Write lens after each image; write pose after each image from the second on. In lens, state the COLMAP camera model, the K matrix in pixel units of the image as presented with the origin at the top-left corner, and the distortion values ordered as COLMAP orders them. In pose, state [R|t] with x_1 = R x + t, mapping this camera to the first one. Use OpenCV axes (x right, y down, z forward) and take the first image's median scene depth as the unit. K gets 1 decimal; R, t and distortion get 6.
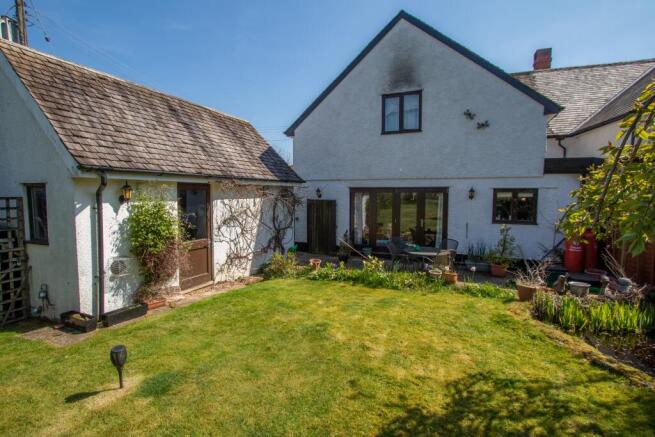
lens RADIAL K [[322.3, 0, 327.6], [0, 322.3, 219.1], [0, 0, 1]] dist [-0.015135, -0.000802]
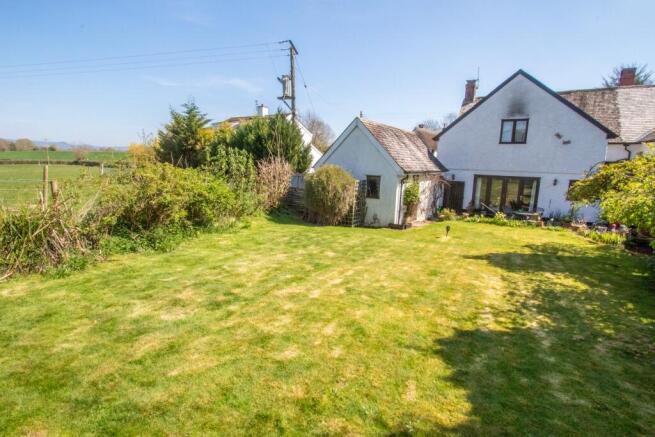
lens RADIAL K [[322.3, 0, 327.0], [0, 322.3, 217.3], [0, 0, 1]] dist [-0.015135, -0.000802]
pose [[0.979900, 0.059895, -0.190285, -0.395099], [-0.043198, 0.994940, 0.090713, 0.004335], [0.194756, -0.080670, 0.977529, -0.888789]]
